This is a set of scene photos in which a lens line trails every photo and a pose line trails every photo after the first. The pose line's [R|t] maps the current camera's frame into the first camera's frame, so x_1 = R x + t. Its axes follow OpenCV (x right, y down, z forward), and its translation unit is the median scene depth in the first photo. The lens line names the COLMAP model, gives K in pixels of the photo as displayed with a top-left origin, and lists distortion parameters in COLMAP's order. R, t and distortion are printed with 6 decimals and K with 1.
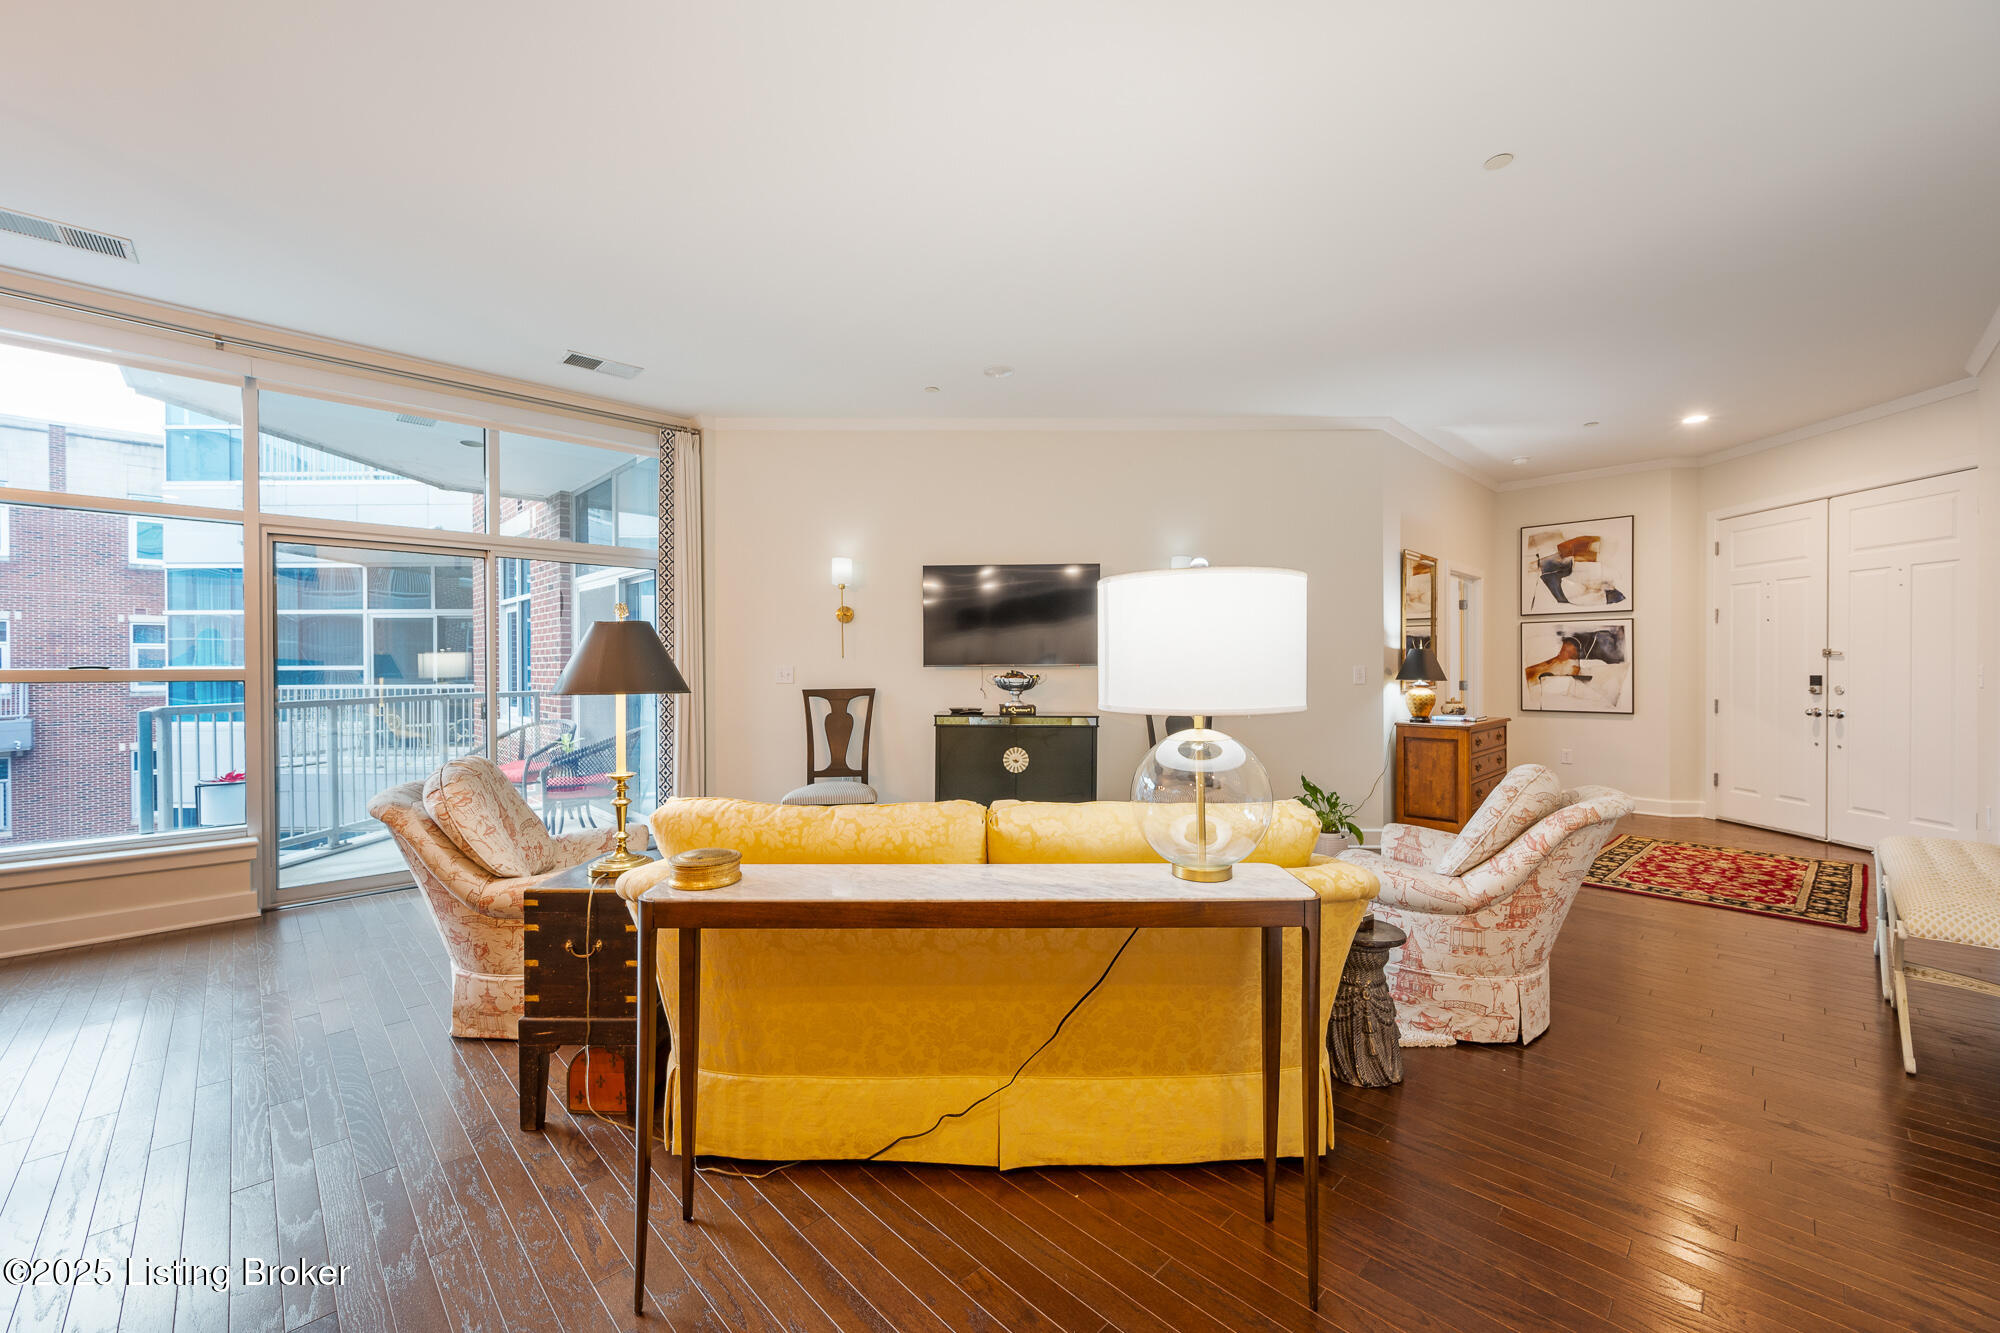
lens RADIAL K [[782.3, 0, 994.3], [0, 782.3, 670.6], [0, 0, 1]] dist [-0.001826, 0.000270]
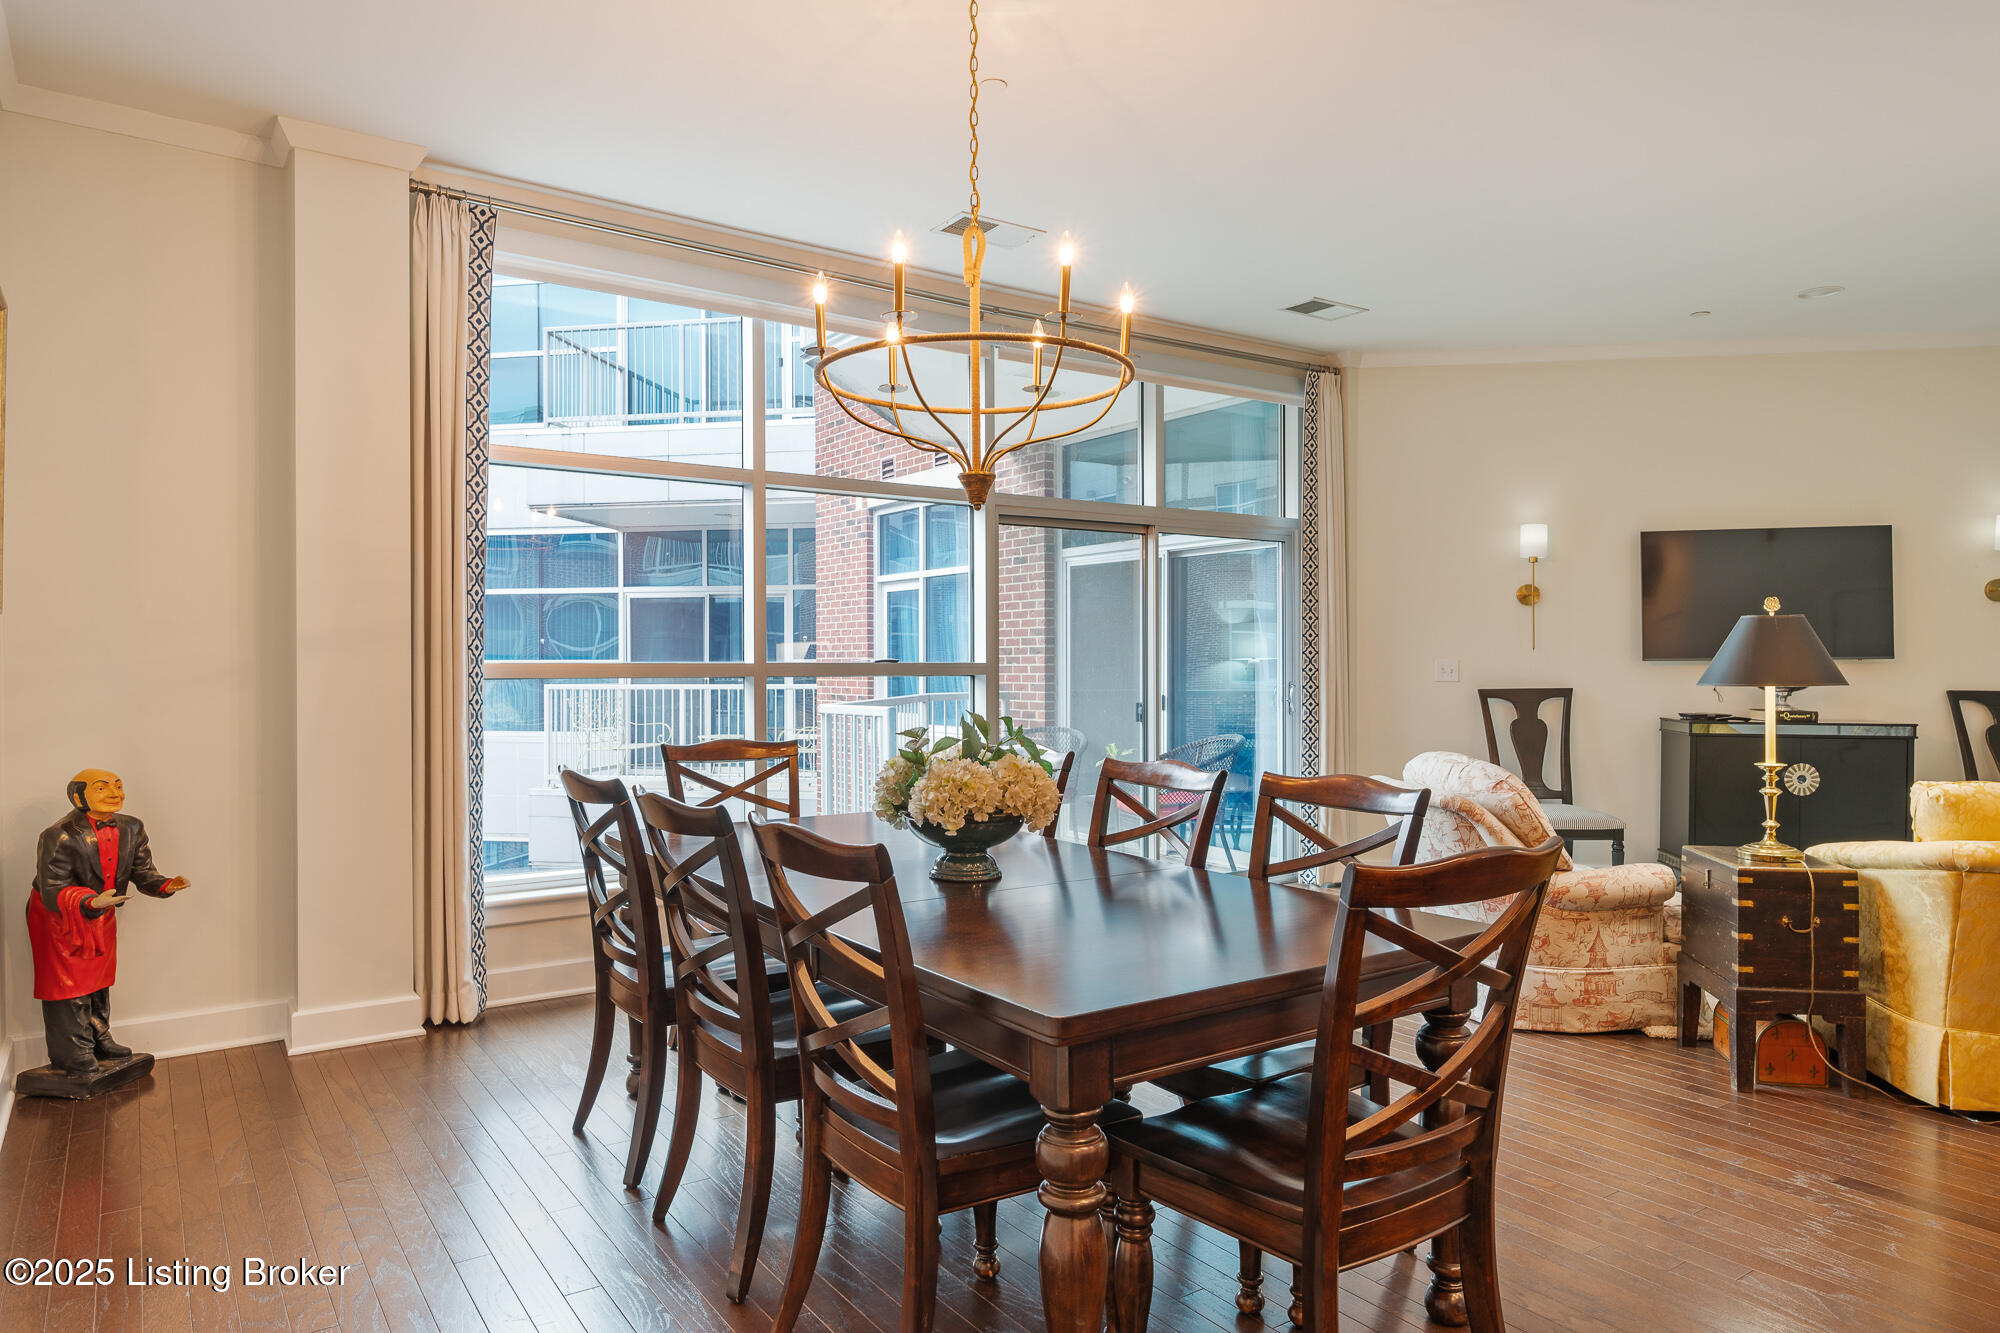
lens RADIAL K [[1240.7, 0, 994.1], [0, 1240.7, 670.1], [0, 0, 1]] dist [-0.003060, 0.003746]
pose [[0.986601, 0.000999, -0.163152, -0.505517], [-0.000781, 0.999999, 0.001398, 0.003445], [0.163153, -0.001252, 0.986600, -0.317794]]
